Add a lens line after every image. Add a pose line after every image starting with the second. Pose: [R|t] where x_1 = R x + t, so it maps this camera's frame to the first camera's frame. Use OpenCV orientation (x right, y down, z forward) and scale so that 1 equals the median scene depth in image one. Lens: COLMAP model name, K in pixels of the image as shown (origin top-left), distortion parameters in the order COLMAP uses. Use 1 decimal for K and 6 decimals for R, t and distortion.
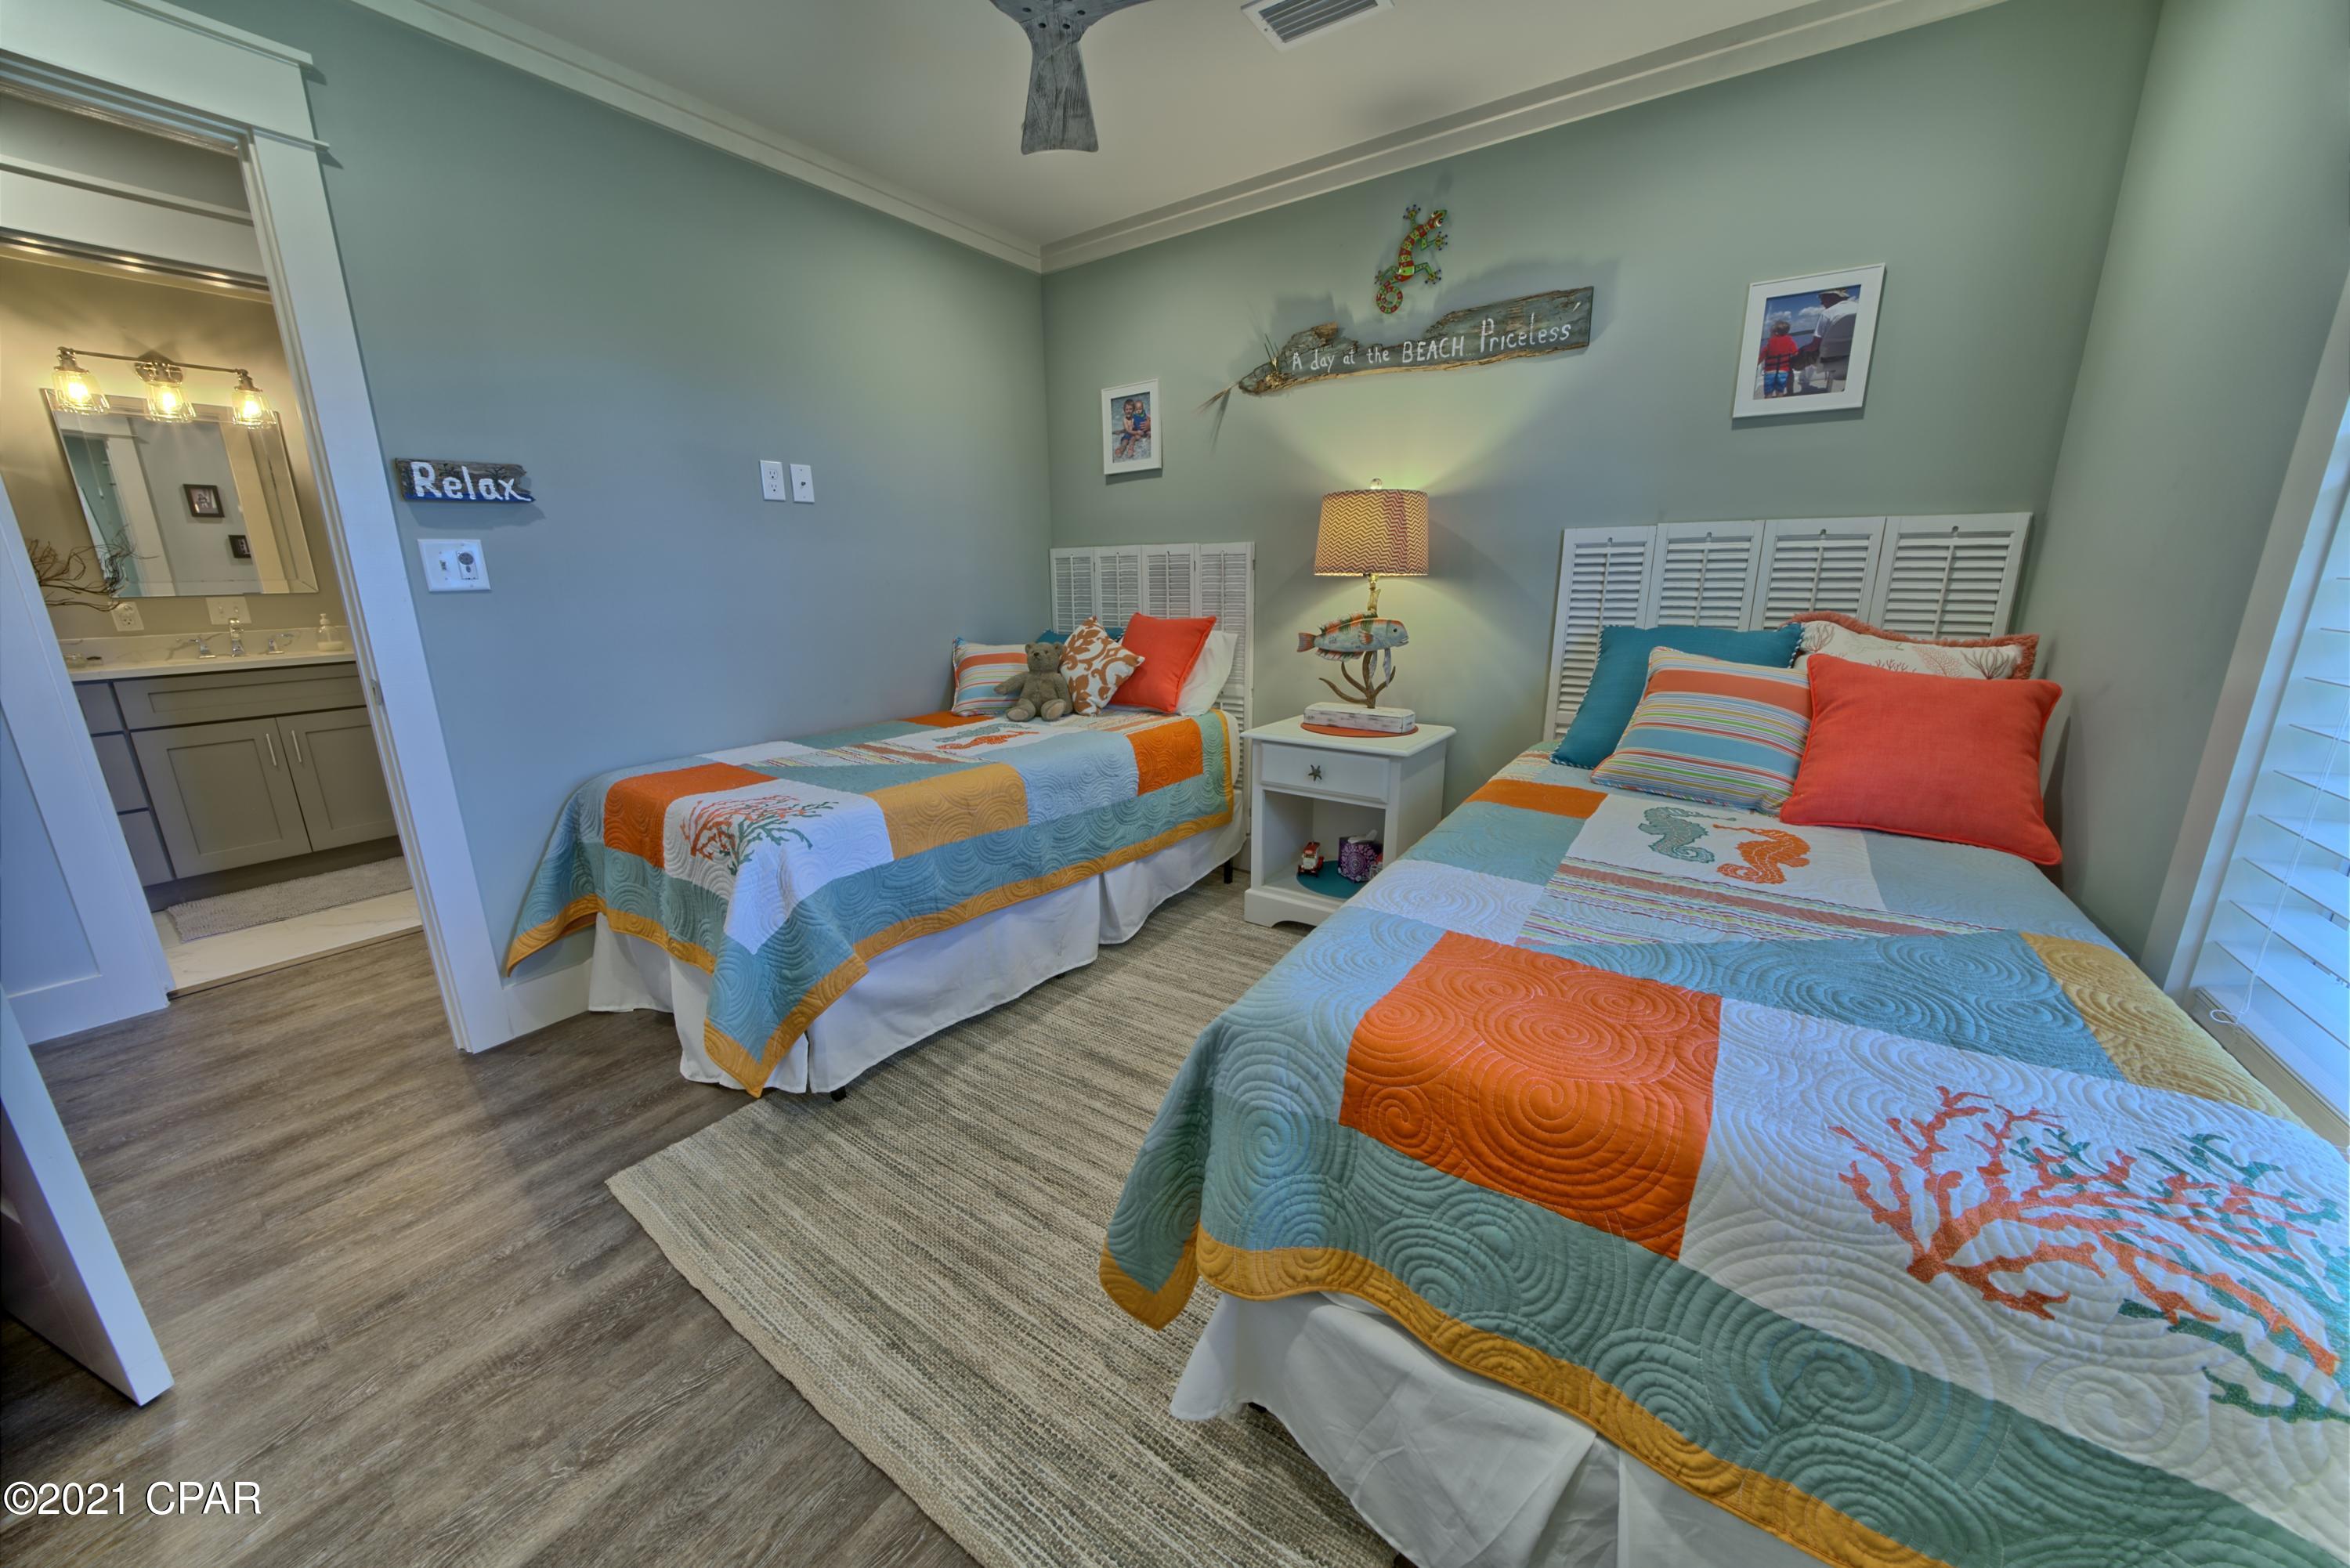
lens RADIAL K [[813.6, 0, 1170.4], [0, 813.6, 785.7], [0, 0, 1]] dist [-0.023033, 0.000237]
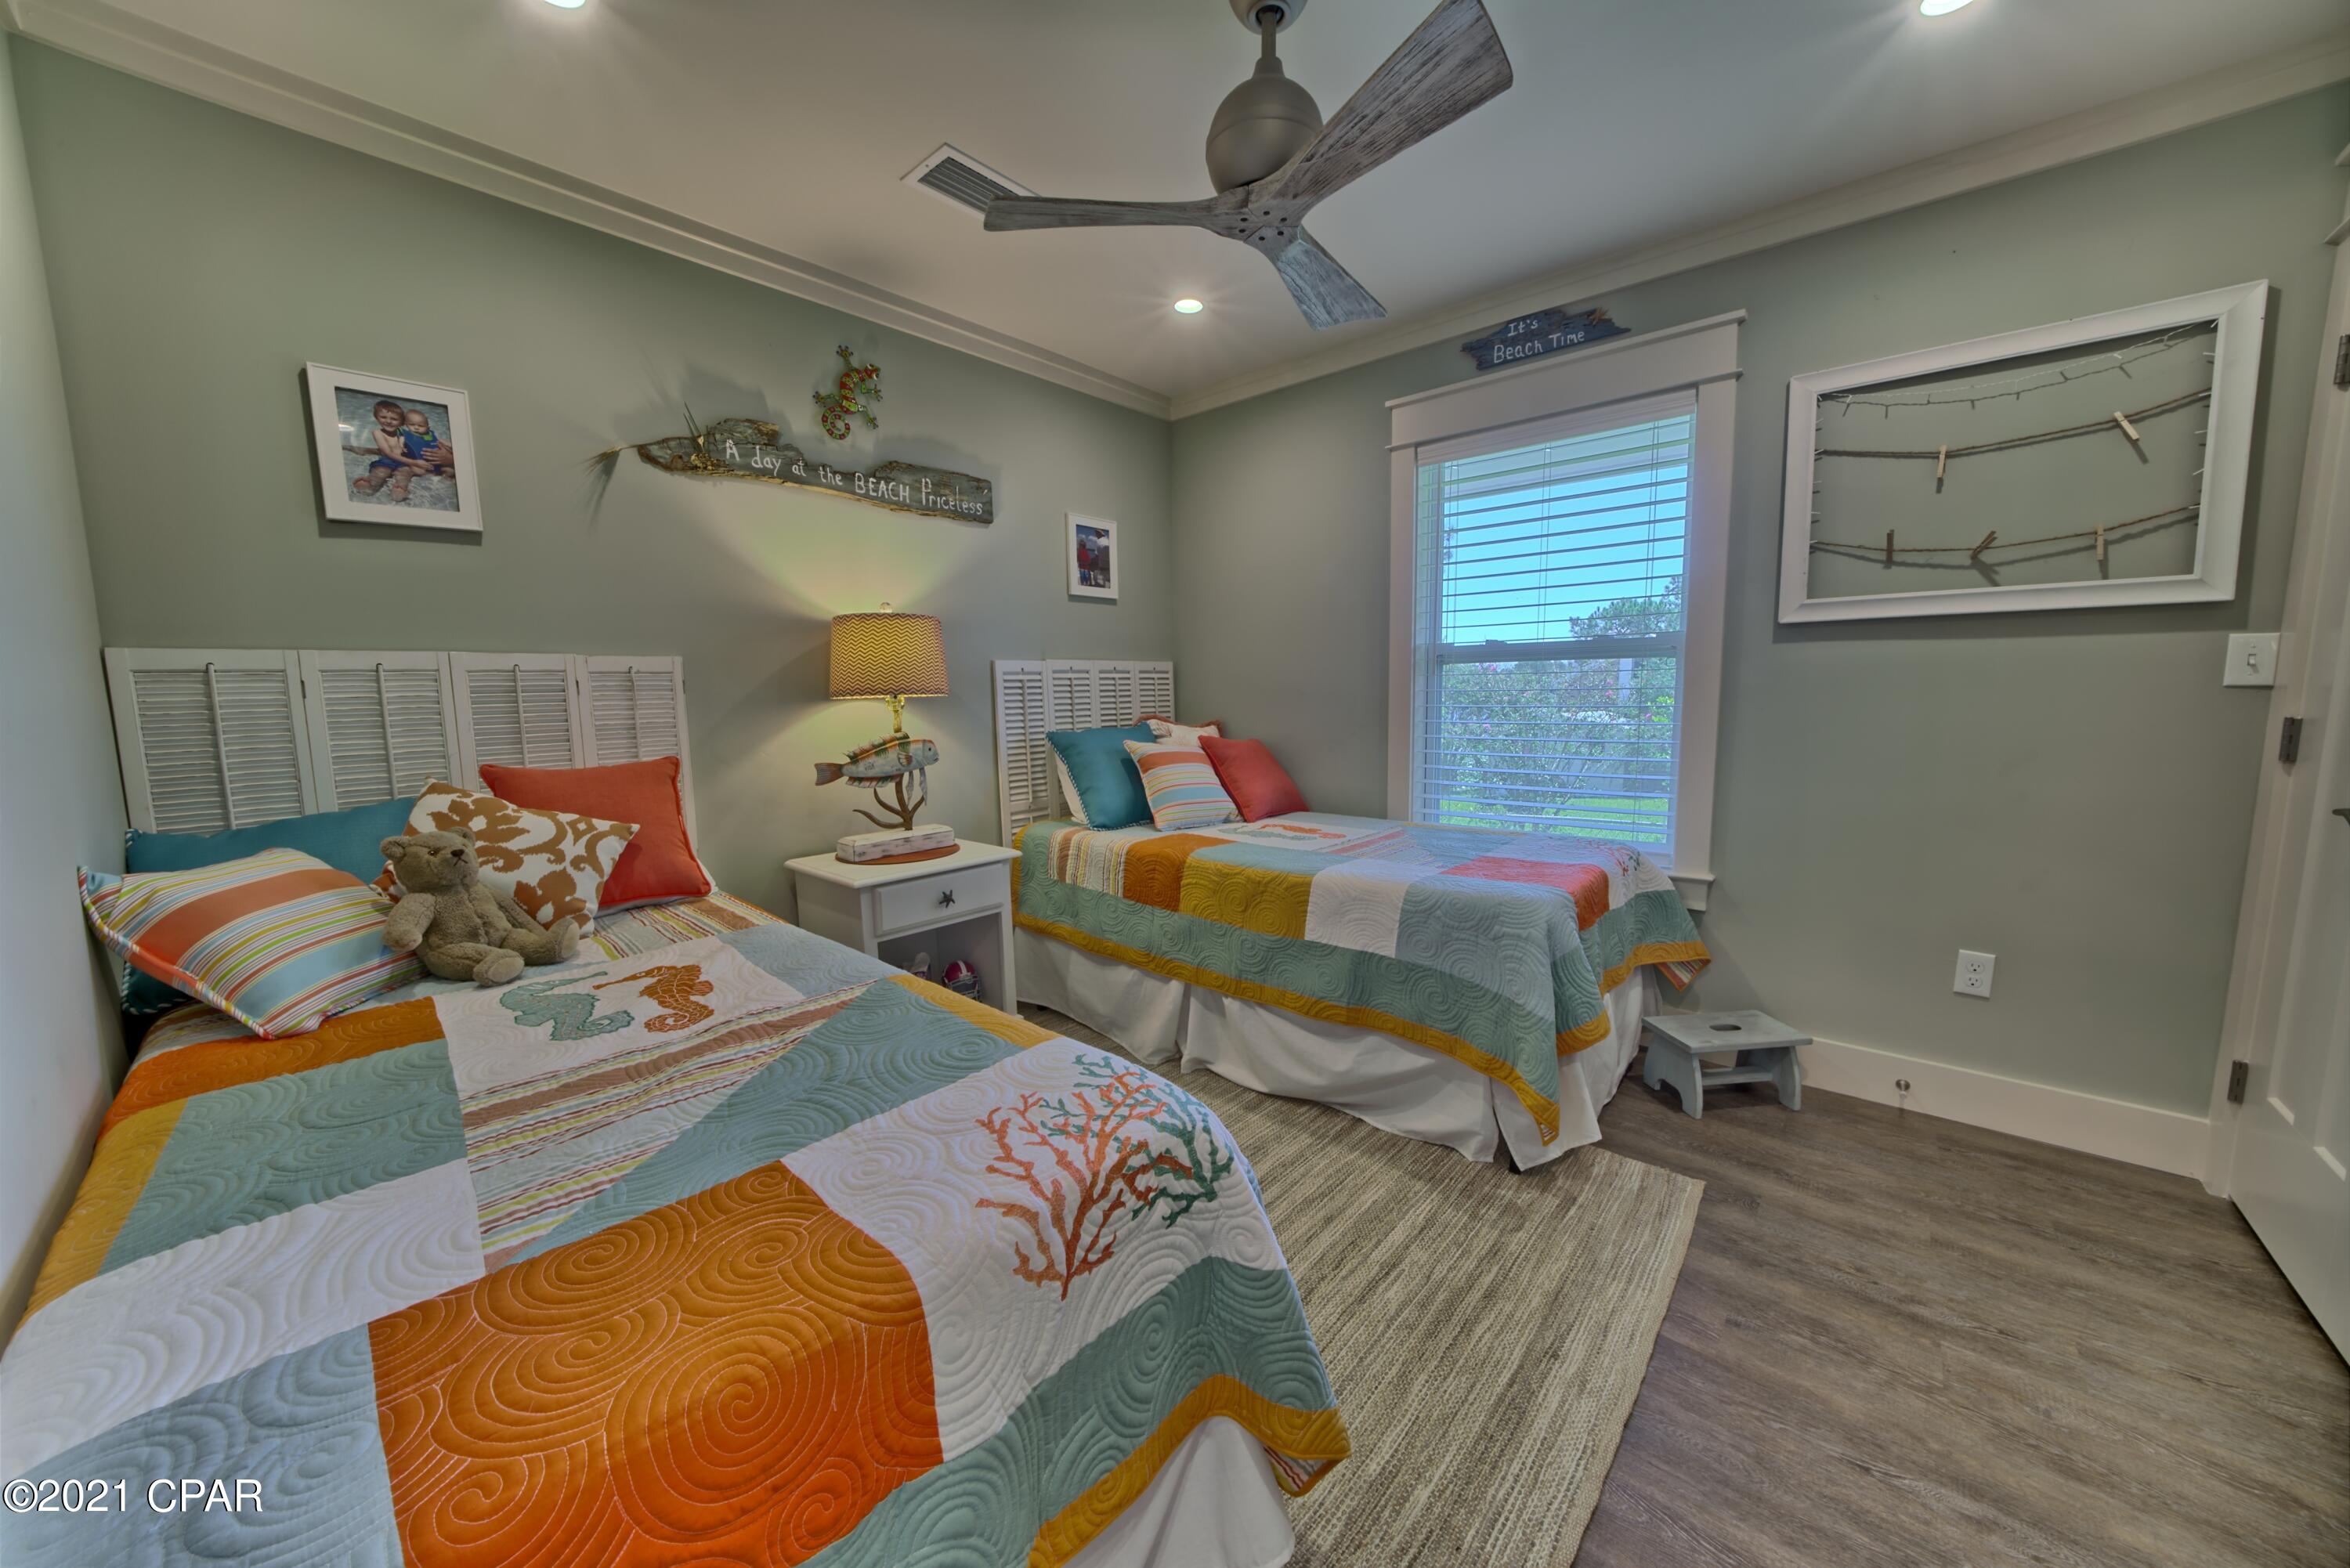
lens RADIAL K [[813.6, 0, 1170.4], [0, 813.6, 785.7], [0, 0, 1]] dist [-0.023033, 0.000237]
pose [[0.114298, -0.108390, 0.987516, -0.696647], [0.259688, 0.962728, 0.075613, -0.143504], [-0.958905, 0.247804, 0.138185, 0.568944]]
